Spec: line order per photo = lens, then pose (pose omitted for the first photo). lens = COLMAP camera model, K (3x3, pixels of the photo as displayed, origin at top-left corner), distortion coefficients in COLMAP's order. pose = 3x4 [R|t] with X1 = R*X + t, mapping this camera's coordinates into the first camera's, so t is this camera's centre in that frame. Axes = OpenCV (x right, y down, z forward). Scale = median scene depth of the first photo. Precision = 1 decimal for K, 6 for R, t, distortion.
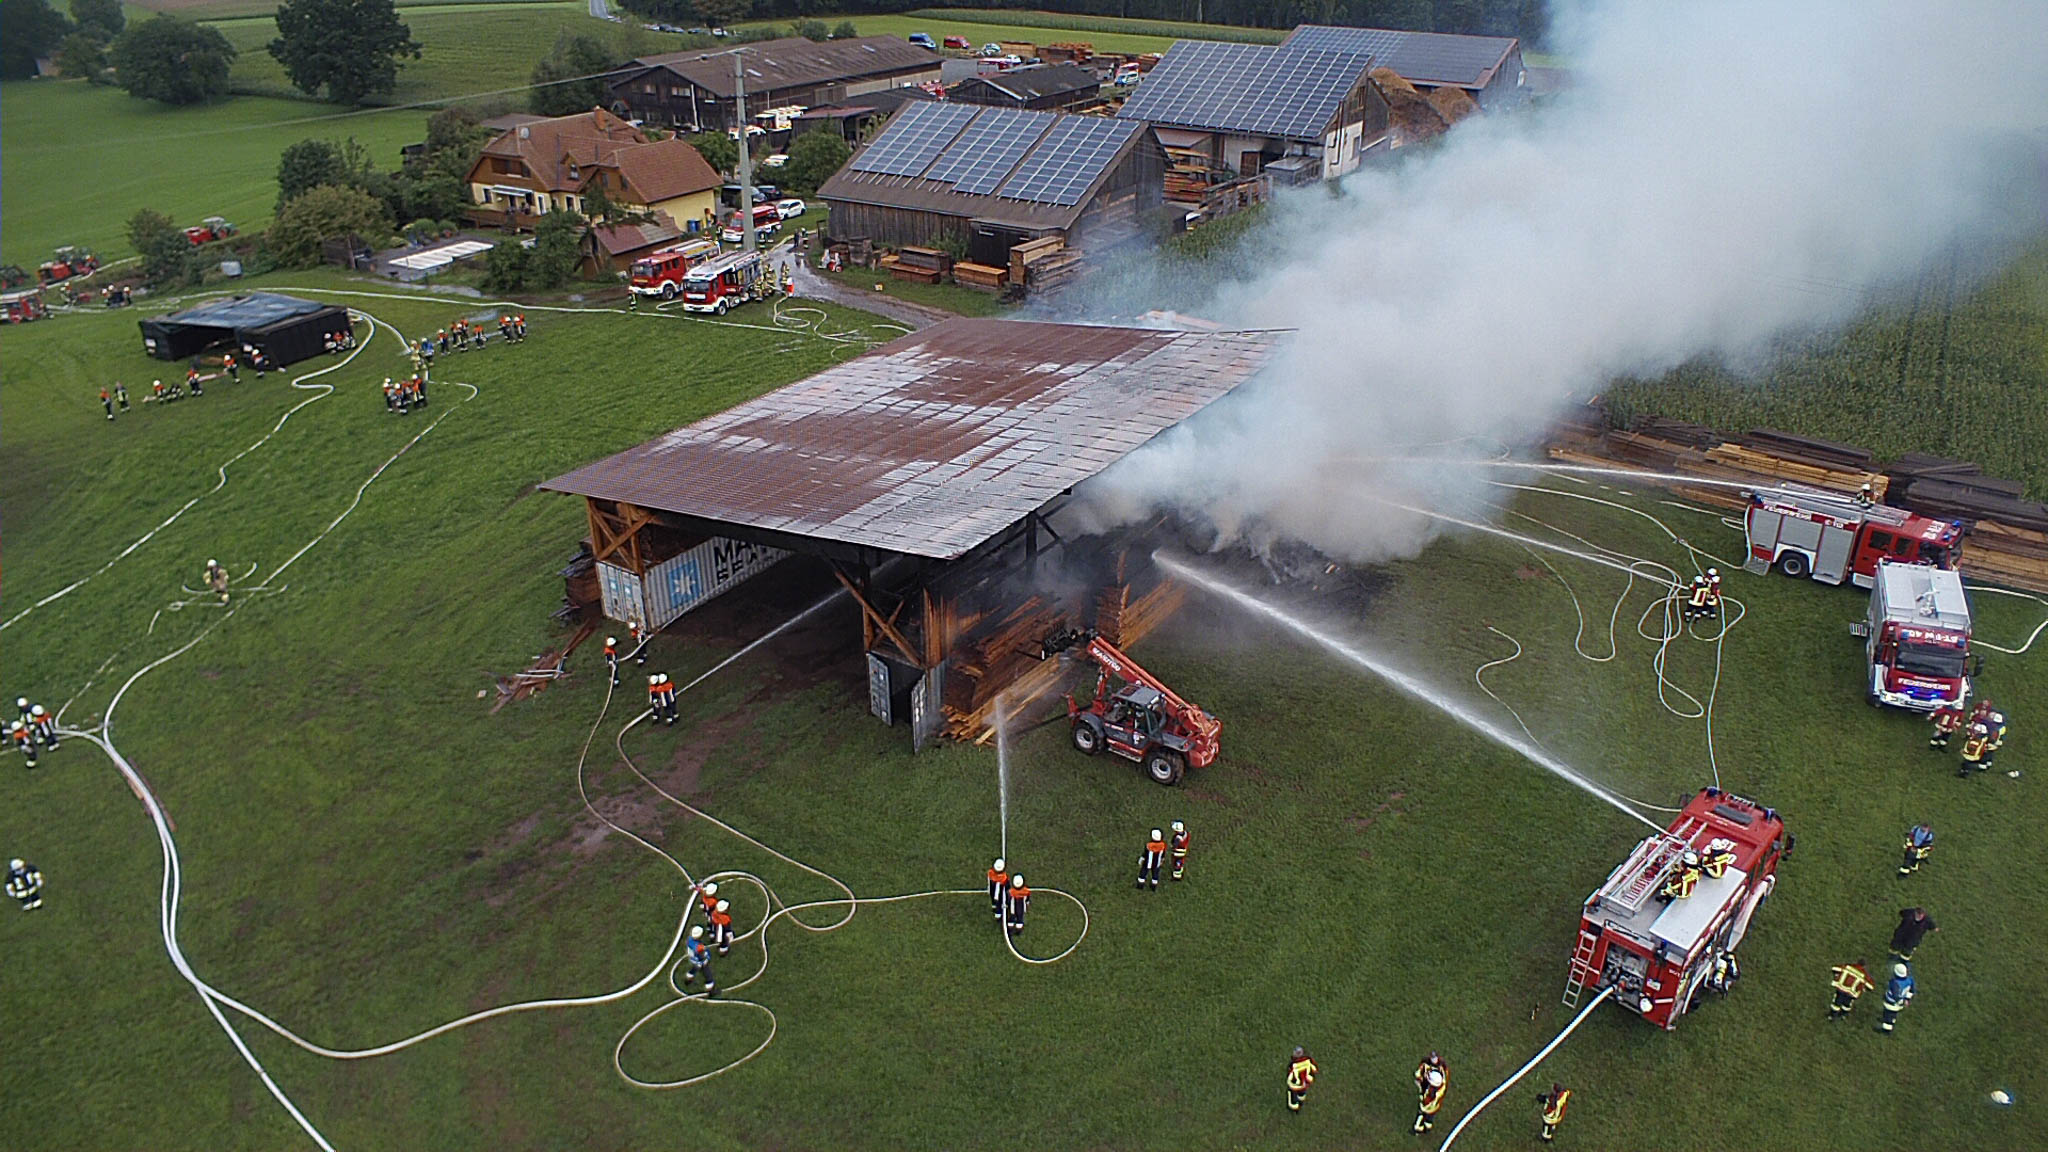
lens RADIAL K [[1334.2, 0, 1023.0], [0, 1334.2, 579.5], [0, 0, 1]] dist [-0.075663, 0.048805]
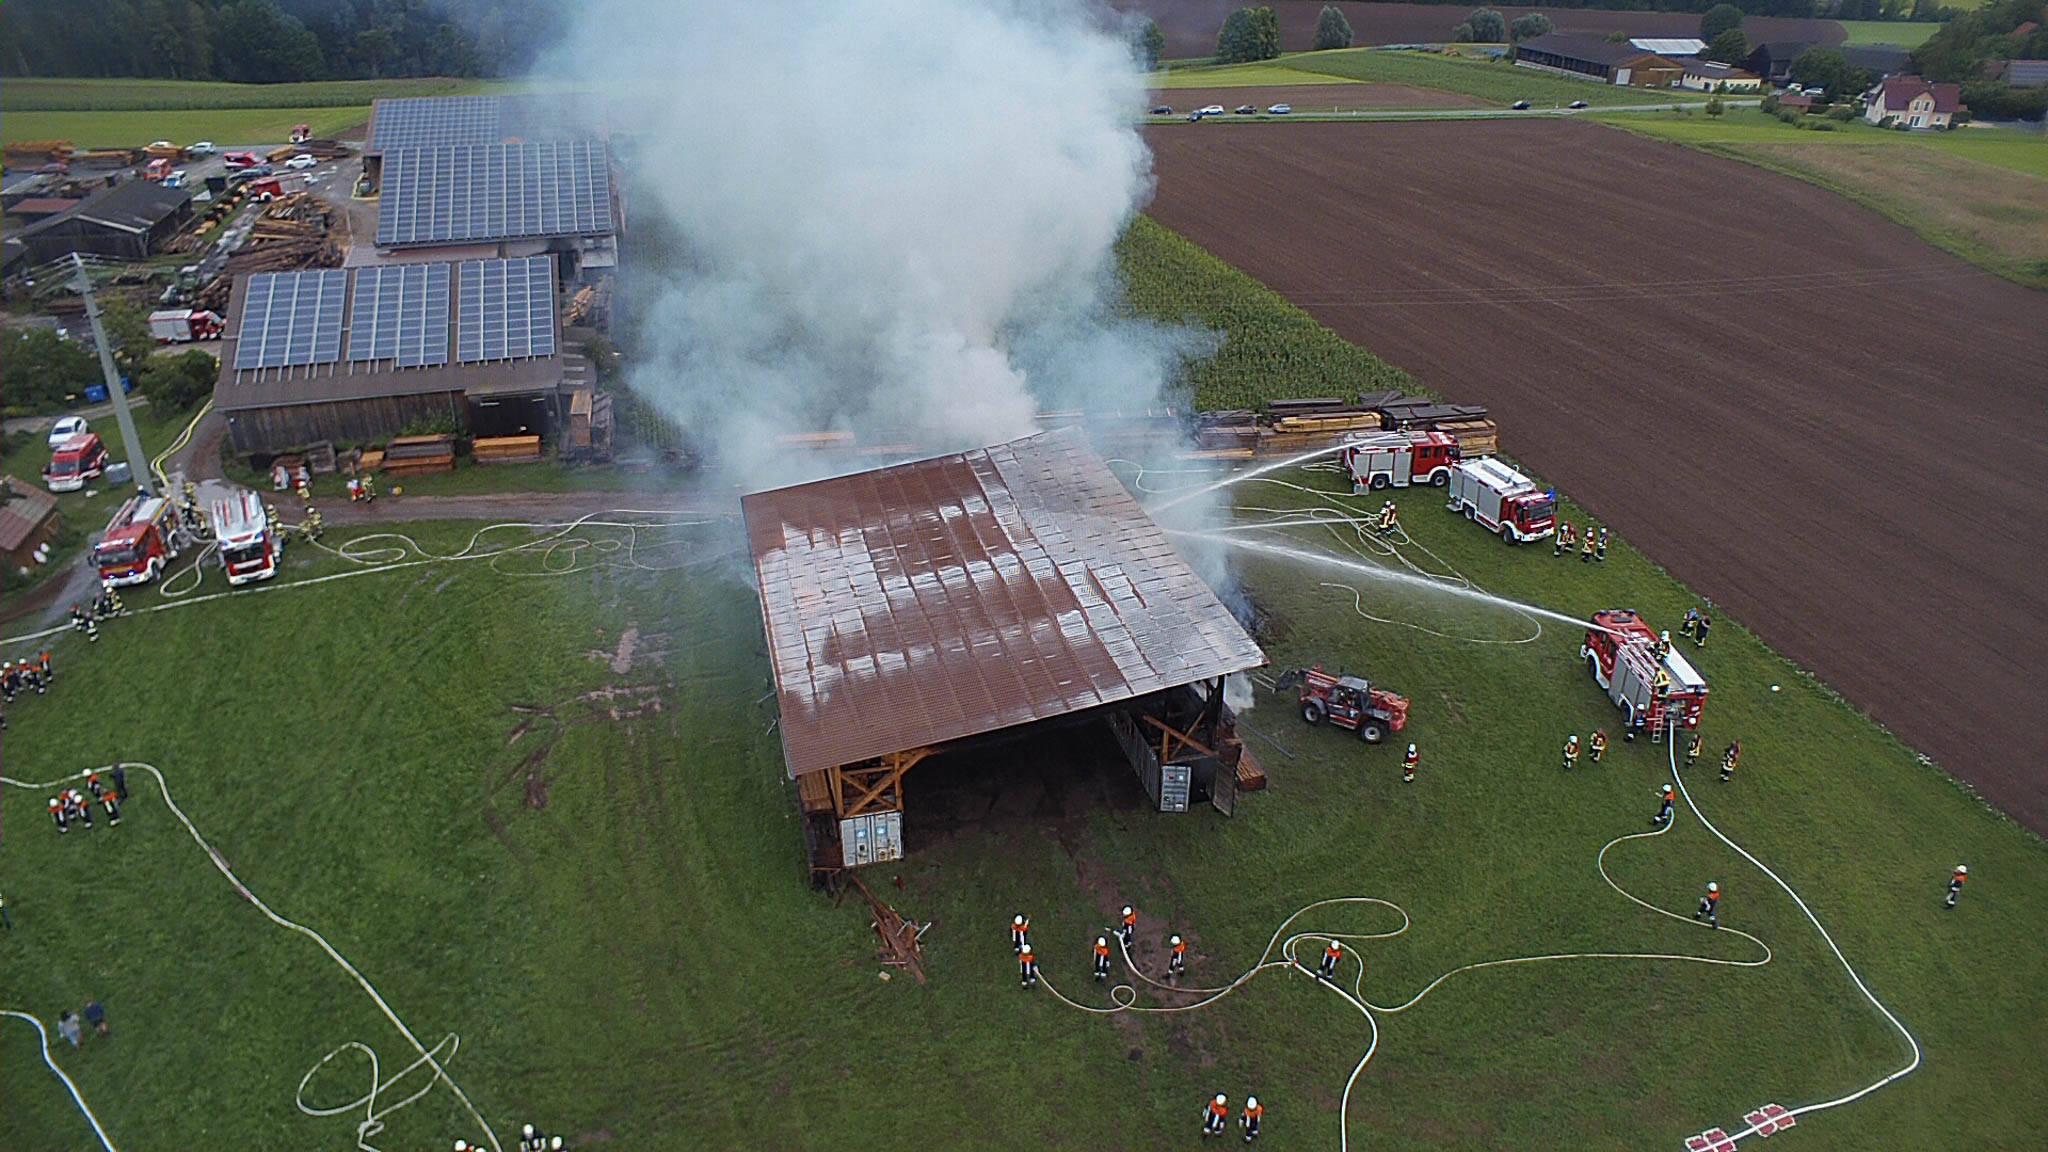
lens RADIAL K [[1334.2, 0, 1036.9], [0, 1334.2, 577.8], [0, 0, 1]] dist [-0.075663, 0.048805]
pose [[0.671161, -0.337587, 0.659984, -0.742844], [0.333714, 0.932570, 0.137651, -0.248716], [-0.661950, 0.127860, 0.738562, 0.103619]]
